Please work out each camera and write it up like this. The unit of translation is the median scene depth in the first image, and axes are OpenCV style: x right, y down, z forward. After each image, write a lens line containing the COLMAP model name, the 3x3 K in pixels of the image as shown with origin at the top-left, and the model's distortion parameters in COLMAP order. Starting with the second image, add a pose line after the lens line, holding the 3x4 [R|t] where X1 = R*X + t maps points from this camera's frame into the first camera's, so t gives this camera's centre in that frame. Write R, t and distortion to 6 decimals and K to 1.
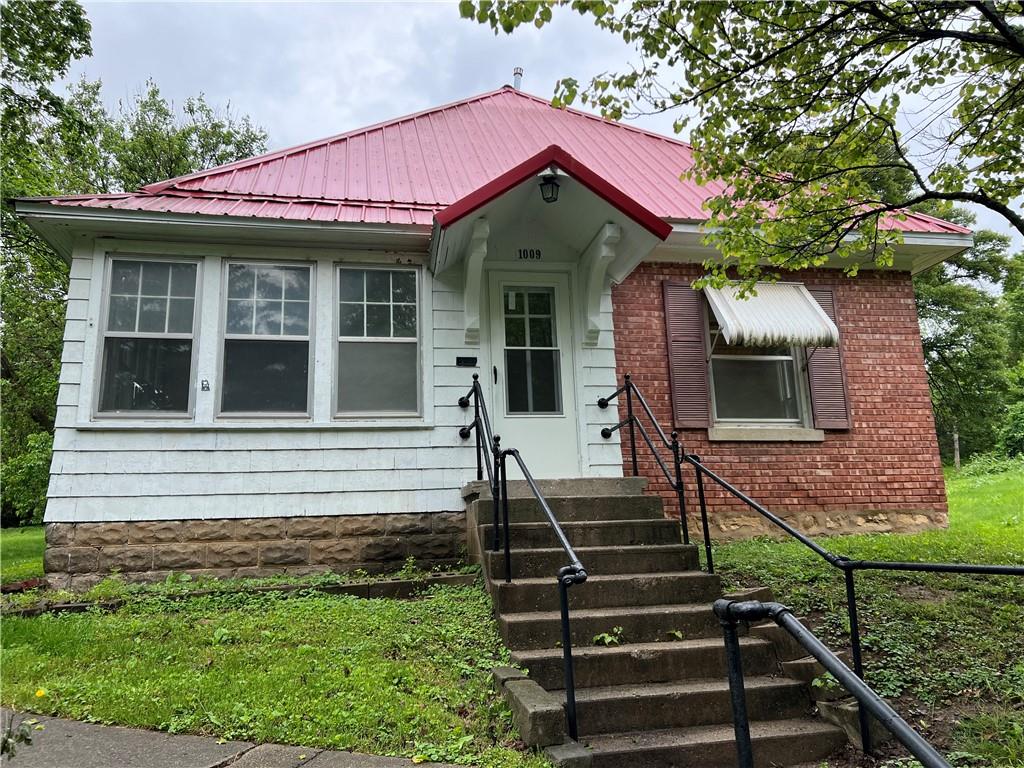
lens RADIAL K [[773.7, 0, 512.0], [0, 773.7, 384.0], [0, 0, 1]] dist [0.087246, -0.125580]
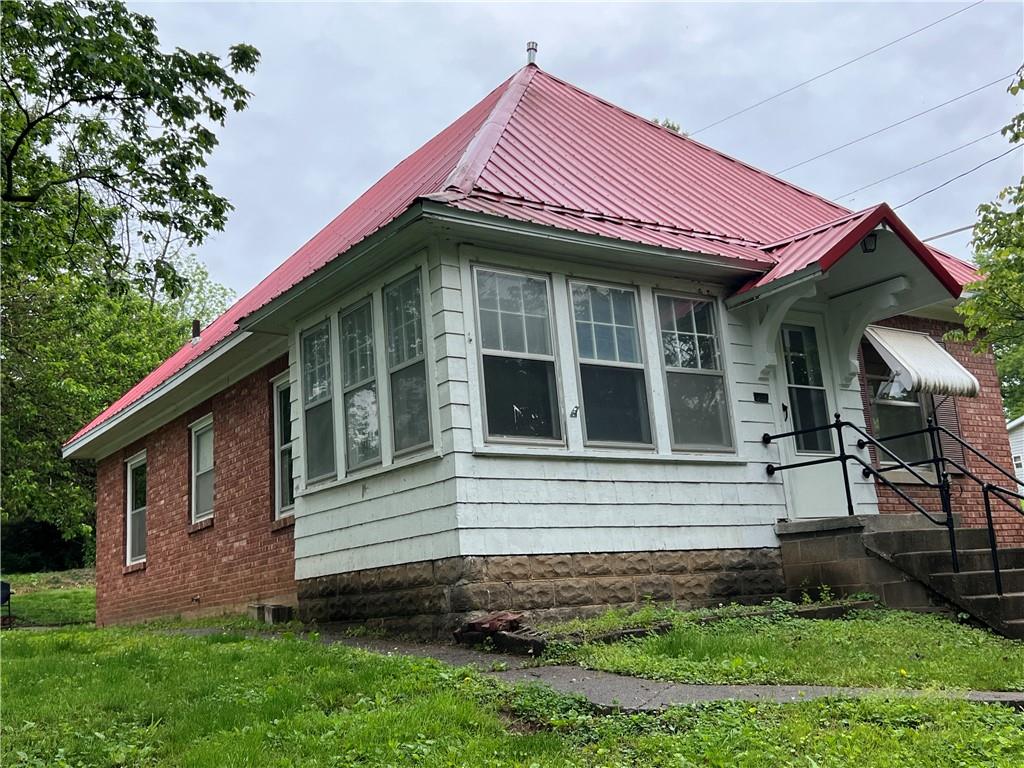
lens RADIAL K [[1119.3, 0, 510.5], [0, 1119.3, 370.5], [0, 0, 1]] dist [0.200837, -0.530652]
pose [[0.909285, 0.056716, 0.412291, -1.003771], [-0.042328, 0.998136, -0.043955, 0.014669], [-0.414016, 0.022516, 0.909991, -0.202014]]
